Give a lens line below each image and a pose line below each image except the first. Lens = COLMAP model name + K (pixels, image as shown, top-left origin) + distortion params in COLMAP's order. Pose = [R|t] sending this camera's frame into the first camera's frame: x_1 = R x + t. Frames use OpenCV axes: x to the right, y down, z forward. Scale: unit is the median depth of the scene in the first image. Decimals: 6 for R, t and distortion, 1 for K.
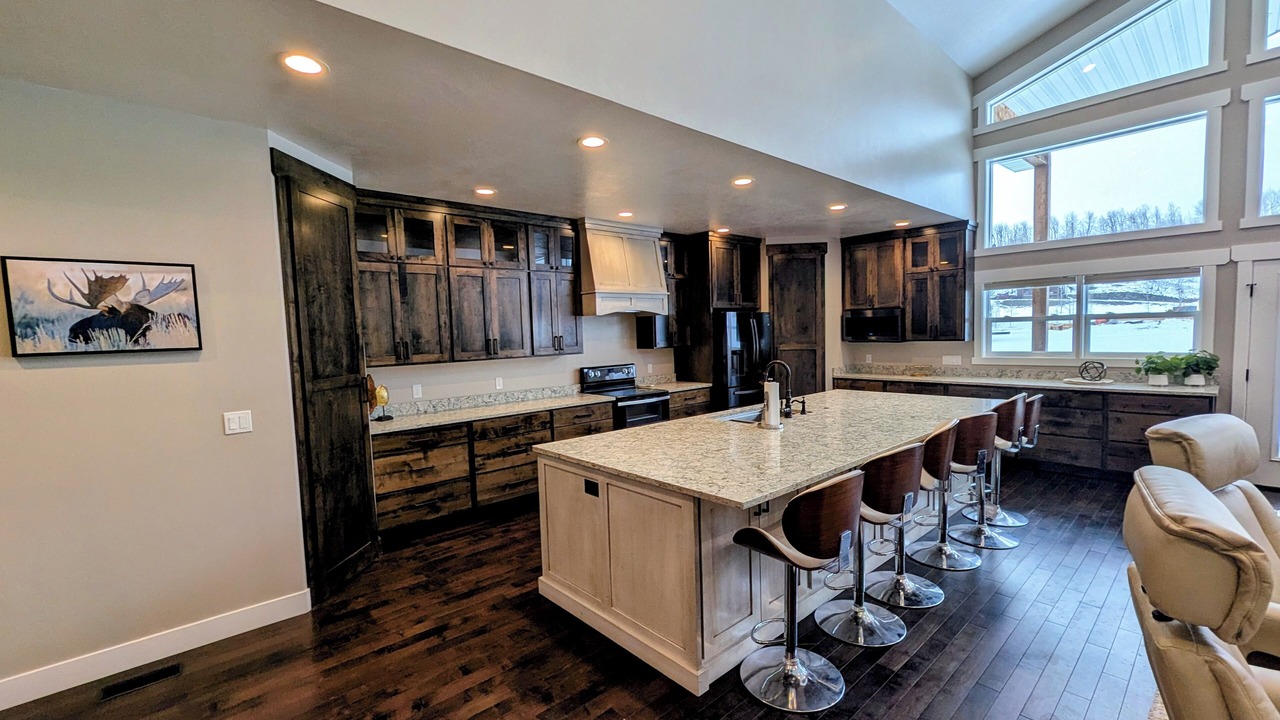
lens RADIAL K [[534.7, 0, 646.4], [0, 534.7, 364.9], [0, 0, 1]] dist [-0.000929, -0.000188]
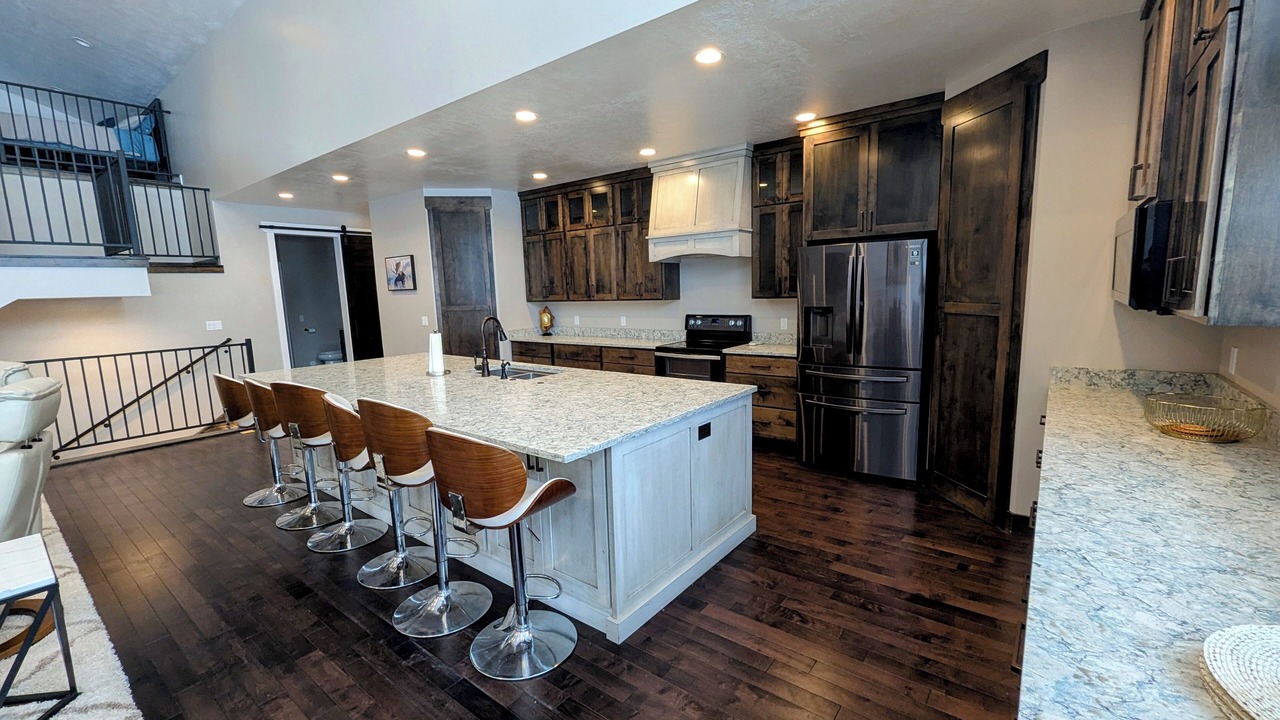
lens RADIAL K [[534.7, 0, 646.4], [0, 534.7, 364.9], [0, 0, 1]] dist [-0.000929, -0.000188]
pose [[0.181585, 0.165088, -0.969419, 1.010541], [-0.039400, 0.986237, 0.160572, -0.070126], [0.982586, 0.009037, 0.185591, 0.899410]]
